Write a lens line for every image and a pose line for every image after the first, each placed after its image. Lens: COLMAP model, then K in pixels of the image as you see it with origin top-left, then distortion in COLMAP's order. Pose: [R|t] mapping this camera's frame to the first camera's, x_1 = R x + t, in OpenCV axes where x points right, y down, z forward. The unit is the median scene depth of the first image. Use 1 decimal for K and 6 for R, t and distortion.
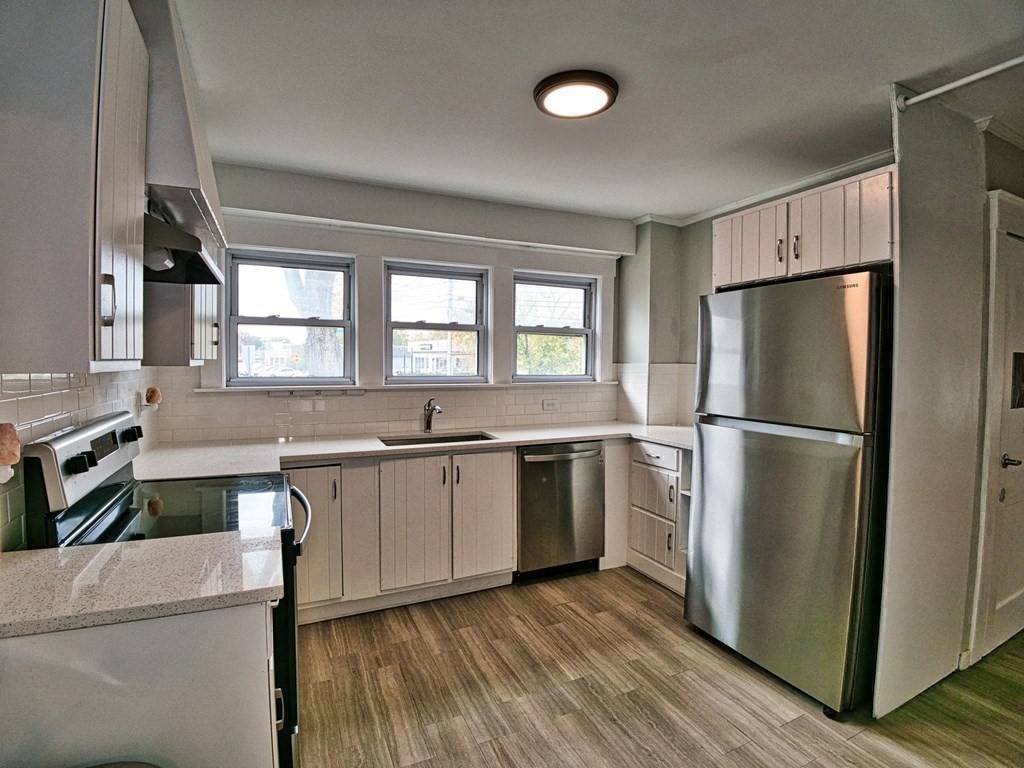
lens RADIAL K [[500.1, 0, 511.1], [0, 500.1, 377.2], [0, 0, 1]] dist [-0.030537, -0.019989]
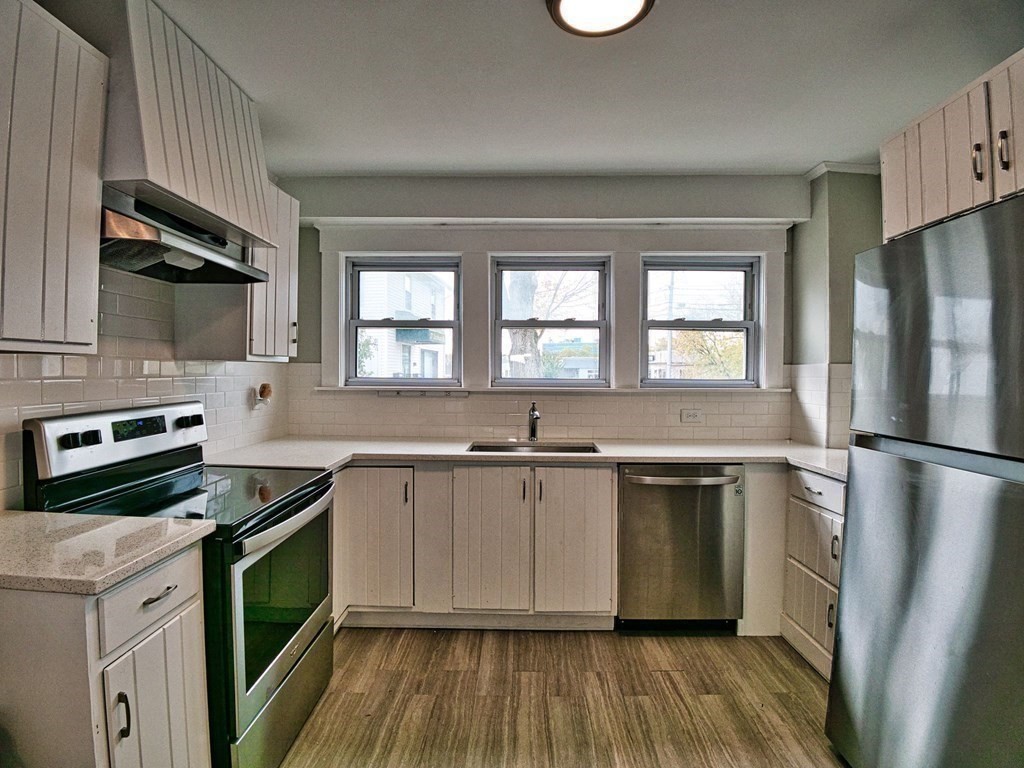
lens RADIAL K [[500.1, 0, 511.1], [0, 500.1, 377.2], [0, 0, 1]] dist [-0.030537, -0.019989]
pose [[0.899664, 0.003132, -0.436573, 0.206140], [-0.014264, 0.999651, -0.022222, 0.018152], [0.436351, 0.026220, 0.899394, 0.180516]]
